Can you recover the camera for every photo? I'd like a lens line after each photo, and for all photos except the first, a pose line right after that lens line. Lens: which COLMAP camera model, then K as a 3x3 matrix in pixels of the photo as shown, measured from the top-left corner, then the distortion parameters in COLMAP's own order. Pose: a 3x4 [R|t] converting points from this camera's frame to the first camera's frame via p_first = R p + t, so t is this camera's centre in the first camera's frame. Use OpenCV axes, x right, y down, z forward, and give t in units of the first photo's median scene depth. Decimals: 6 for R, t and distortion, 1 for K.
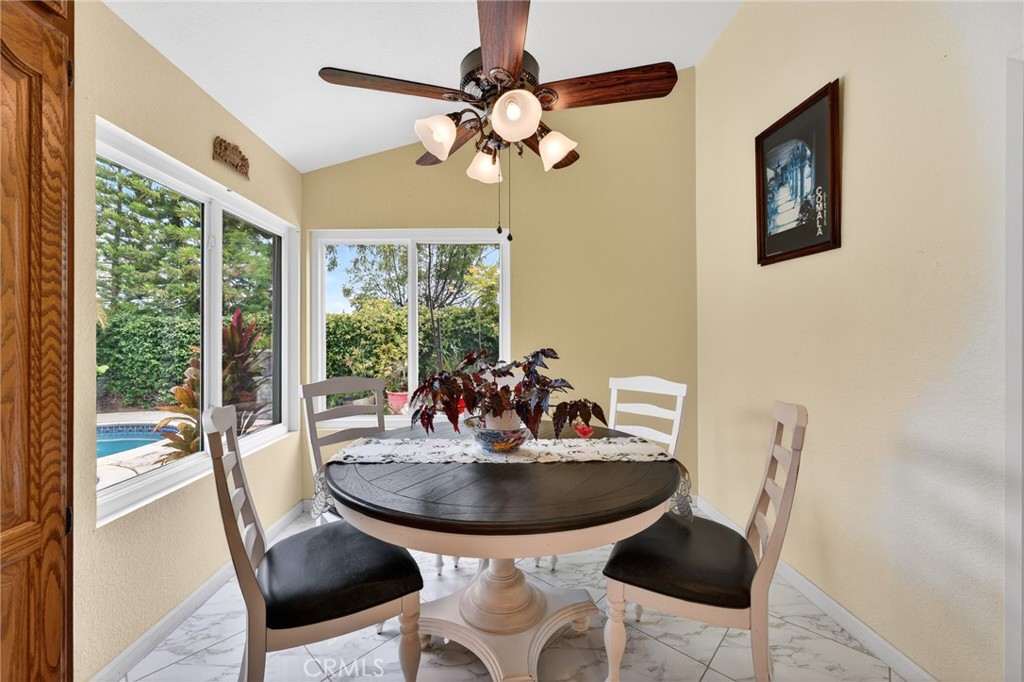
lens RADIAL K [[451.8, 0, 512.7], [0, 451.8, 334.5], [0, 0, 1]] dist [-0.000433, -0.000116]
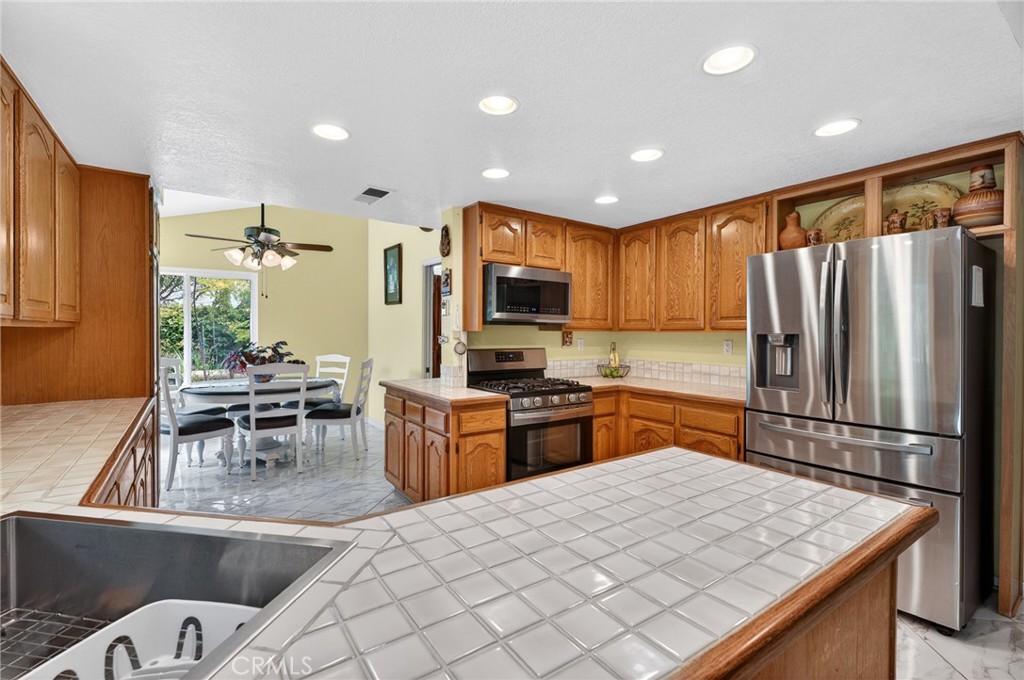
lens RADIAL K [[451.8, 0, 512.7], [0, 451.8, 333.5], [0, 0, 1]] dist [-0.000433, -0.000116]
pose [[0.849011, 0.005278, 0.528348, -0.161449], [-0.010241, 0.999927, 0.006467, -0.040530], [-0.528275, -0.010902, 0.849003, -1.771605]]
